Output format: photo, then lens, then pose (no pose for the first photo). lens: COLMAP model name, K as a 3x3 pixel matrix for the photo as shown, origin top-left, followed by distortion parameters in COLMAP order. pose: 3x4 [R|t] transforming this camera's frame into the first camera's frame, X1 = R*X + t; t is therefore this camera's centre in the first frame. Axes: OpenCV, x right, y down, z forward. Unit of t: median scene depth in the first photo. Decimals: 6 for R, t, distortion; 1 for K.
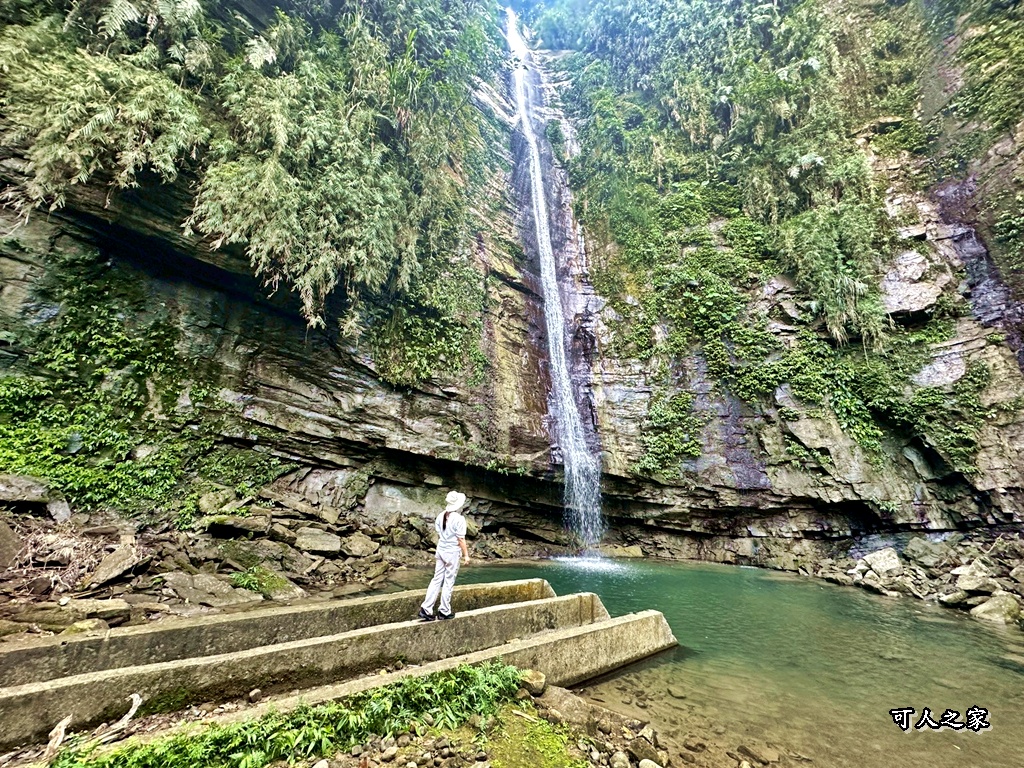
lens RADIAL K [[409.8, 0, 512.1], [0, 409.8, 381.9], [0, 0, 1]] dist [0.001171, -0.000701]
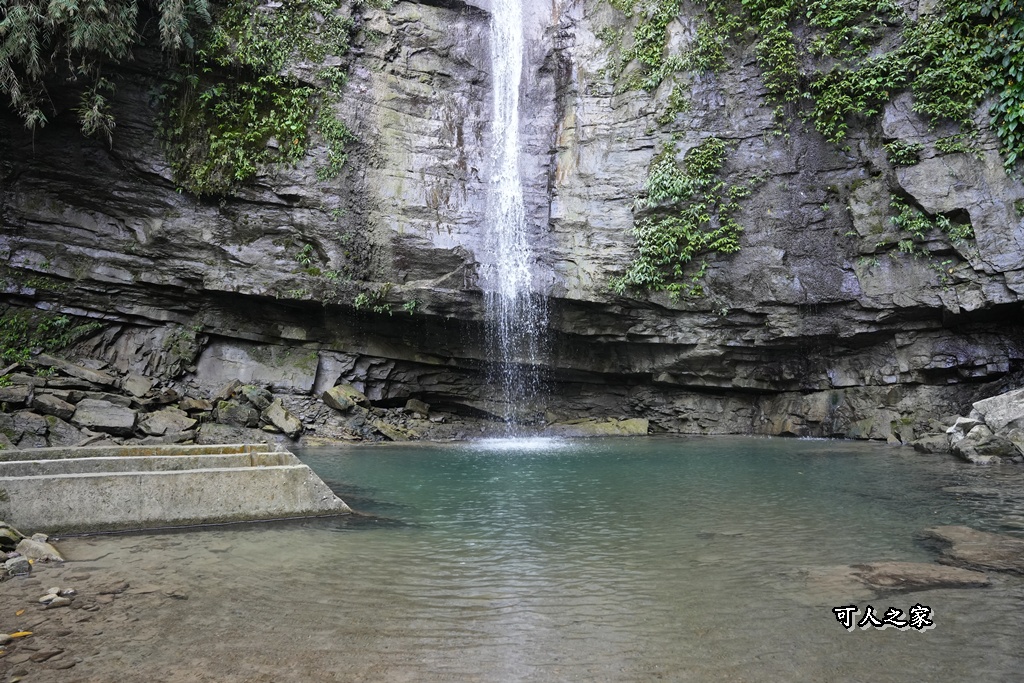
lens RADIAL K [[703.5, 0, 508.3], [0, 703.5, 342.0], [0, 0, 1]] dist [-0.166658, 0.113728]
pose [[0.956457, -0.077648, -0.281355, 0.430425], [0.133014, 0.974003, 0.183372, 0.091706], [0.259802, -0.212811, 0.941921, 0.039190]]
